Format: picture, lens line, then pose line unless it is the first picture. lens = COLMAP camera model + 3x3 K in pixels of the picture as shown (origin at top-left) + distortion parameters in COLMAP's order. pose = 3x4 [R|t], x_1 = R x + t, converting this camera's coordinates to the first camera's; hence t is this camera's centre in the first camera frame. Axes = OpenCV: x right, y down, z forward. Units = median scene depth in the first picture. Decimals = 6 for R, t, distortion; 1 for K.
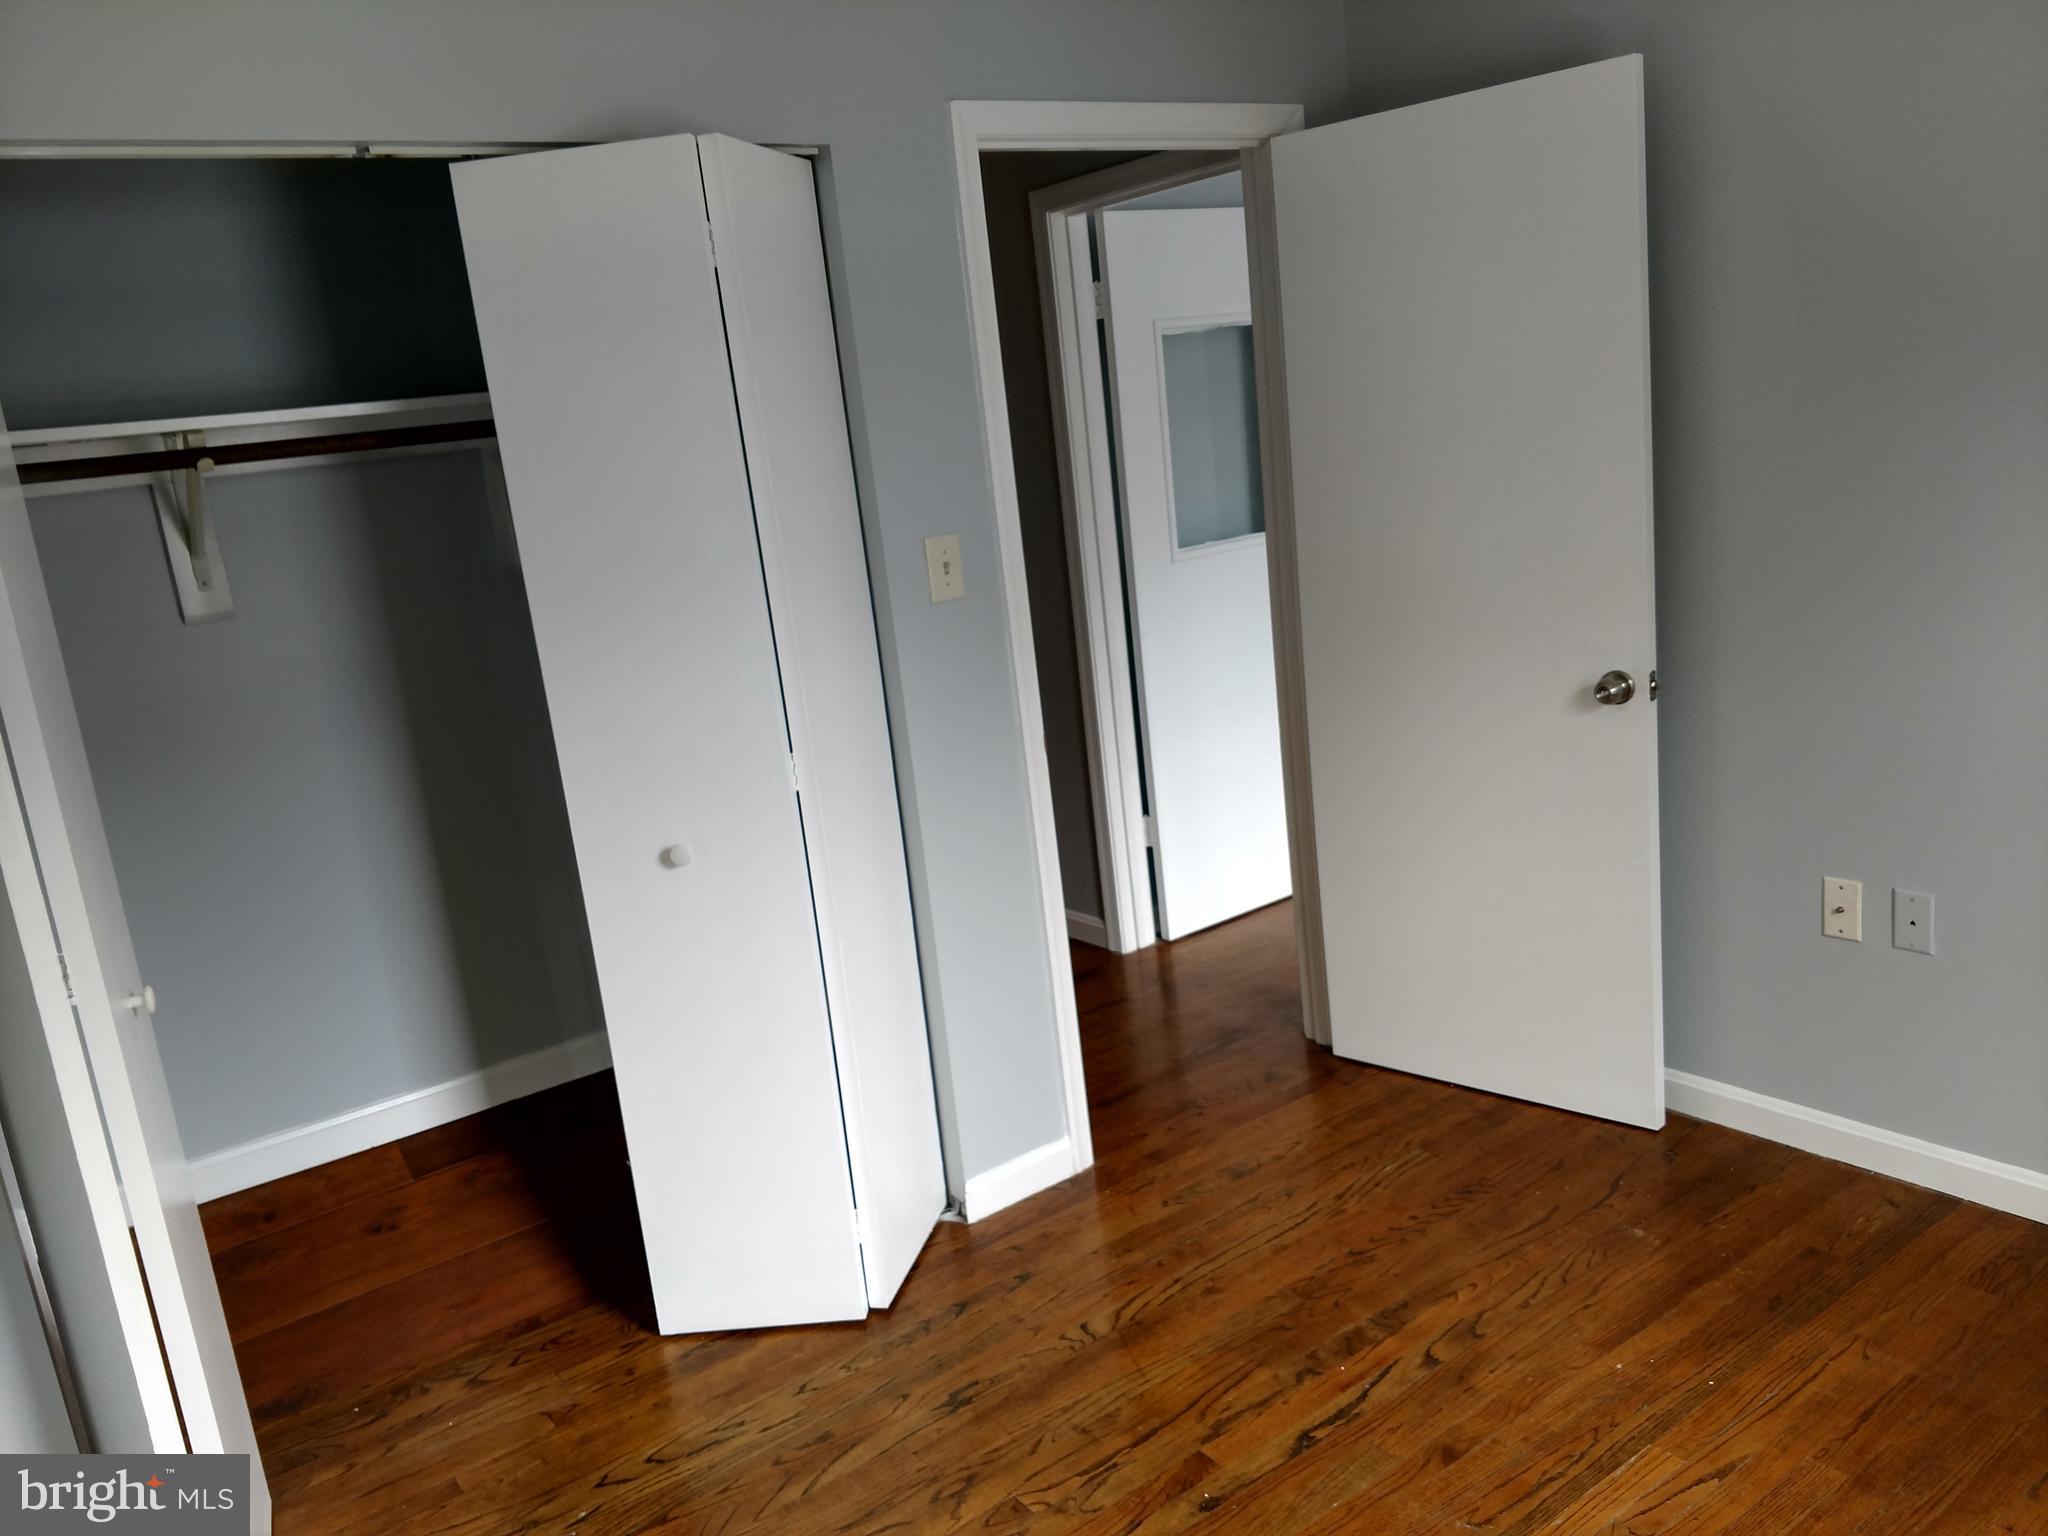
lens RADIAL K [[1571.8, 0, 1014.5], [0, 1571.8, 762.0], [0, 0, 1]] dist [0.061431, -0.066575]
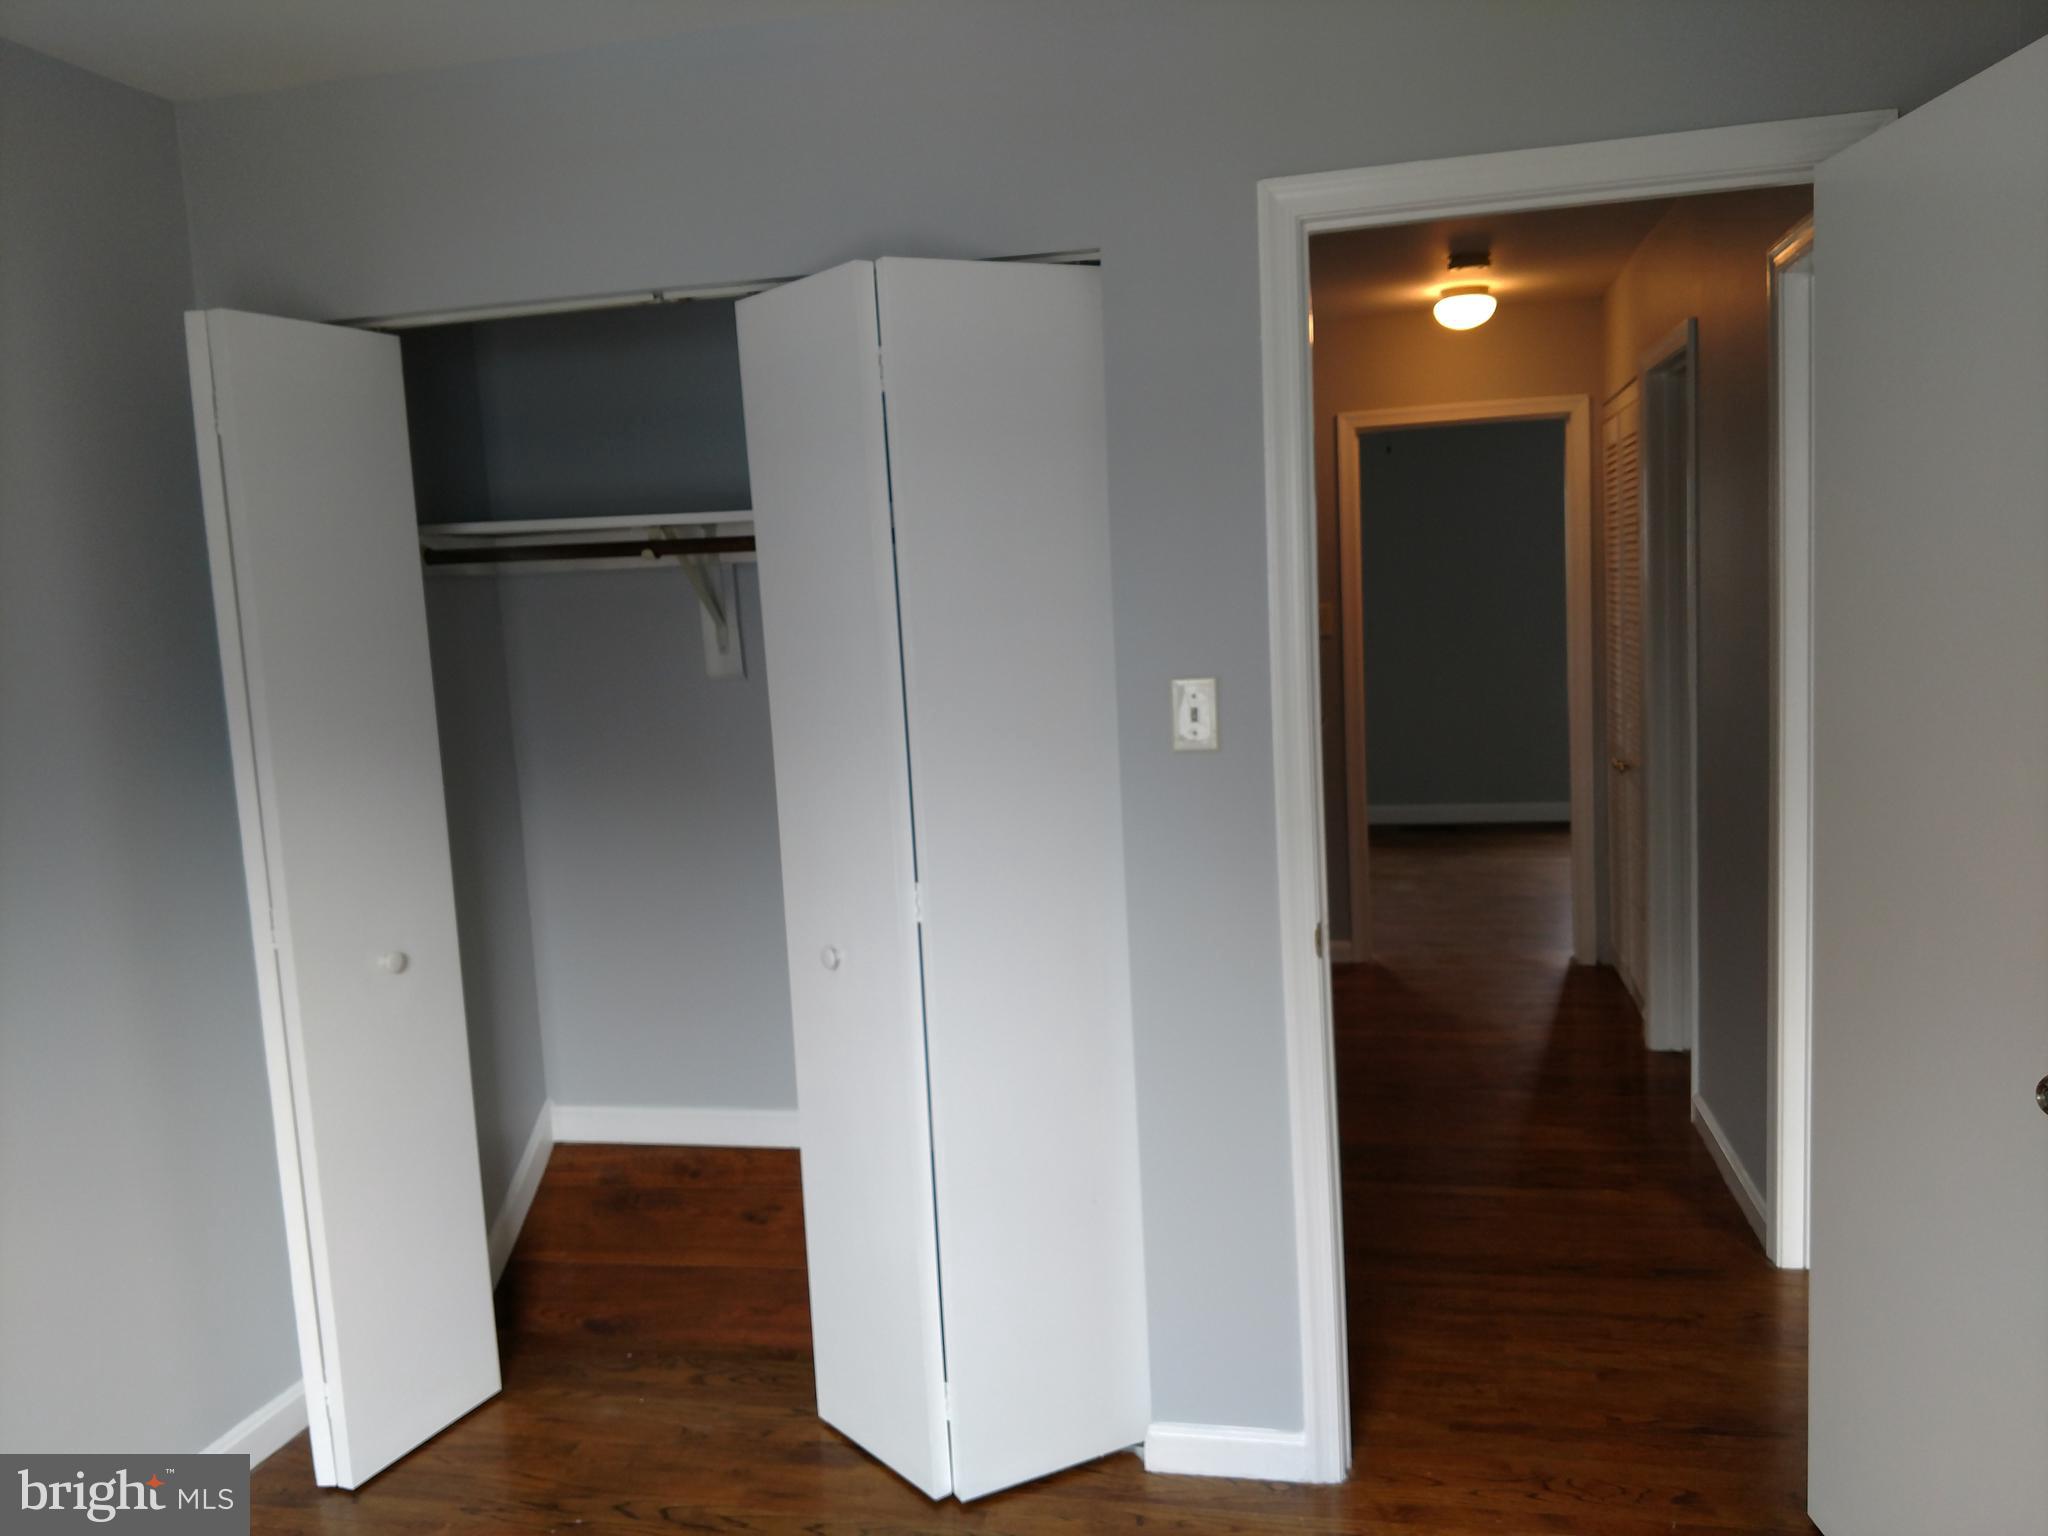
lens RADIAL K [[1571.8, 0, 960.0], [0, 1571.8, 807.5], [0, 0, 1]] dist [0.061431, -0.066575]
pose [[0.667465, 0.184434, -0.721439, 0.527536], [-0.183865, 0.979663, 0.080338, -0.130975], [0.721584, 0.079024, 0.687802, 0.338290]]
